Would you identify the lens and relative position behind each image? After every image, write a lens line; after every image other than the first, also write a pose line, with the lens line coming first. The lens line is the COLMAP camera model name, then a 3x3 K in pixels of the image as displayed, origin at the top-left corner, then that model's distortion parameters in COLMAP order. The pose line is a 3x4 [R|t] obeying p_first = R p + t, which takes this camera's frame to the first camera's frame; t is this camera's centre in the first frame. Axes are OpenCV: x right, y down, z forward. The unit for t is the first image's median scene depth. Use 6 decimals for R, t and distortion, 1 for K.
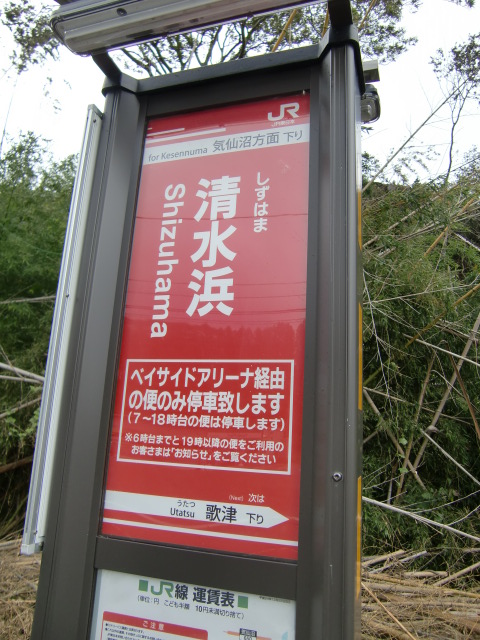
lens RADIAL K [[494.8, 0, 235.9], [0, 494.8, 317.2], [0, 0, 1]] dist [-0.087646, 0.001720]
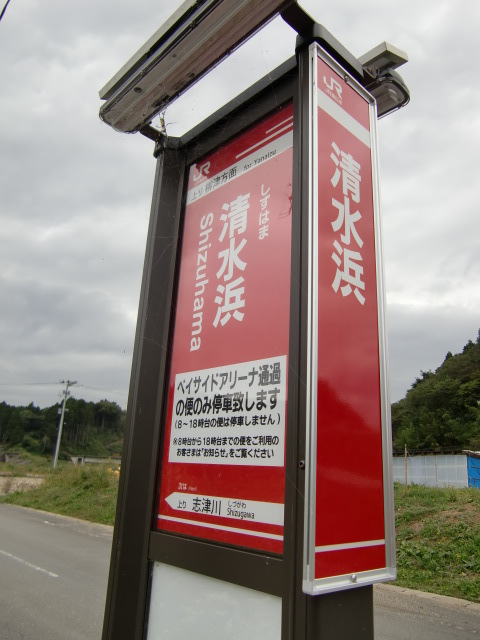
lens RADIAL K [[494.8, 0, 235.9], [0, 494.8, 317.2], [0, 0, 1]] dist [-0.087646, 0.001720]
pose [[0.879350, -0.149077, -0.452239, 0.433988], [0.105748, 0.987152, -0.119786, 0.108690], [0.464286, 0.057511, 0.883816, 0.052925]]
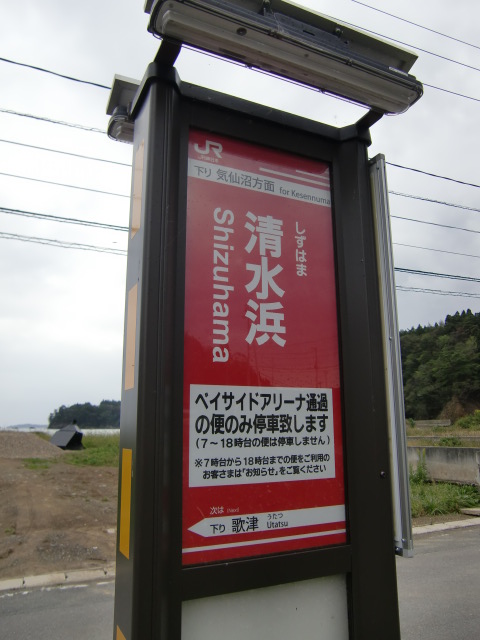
lens RADIAL K [[494.8, 0, 235.9], [0, 494.8, 317.2], [0, 0, 1]] dist [-0.087646, 0.001720]
pose [[0.718677, 0.091612, 0.689283, -0.835744], [-0.120806, 0.992658, -0.005976, -0.048337], [-0.684770, -0.078975, 0.724468, 0.242468]]
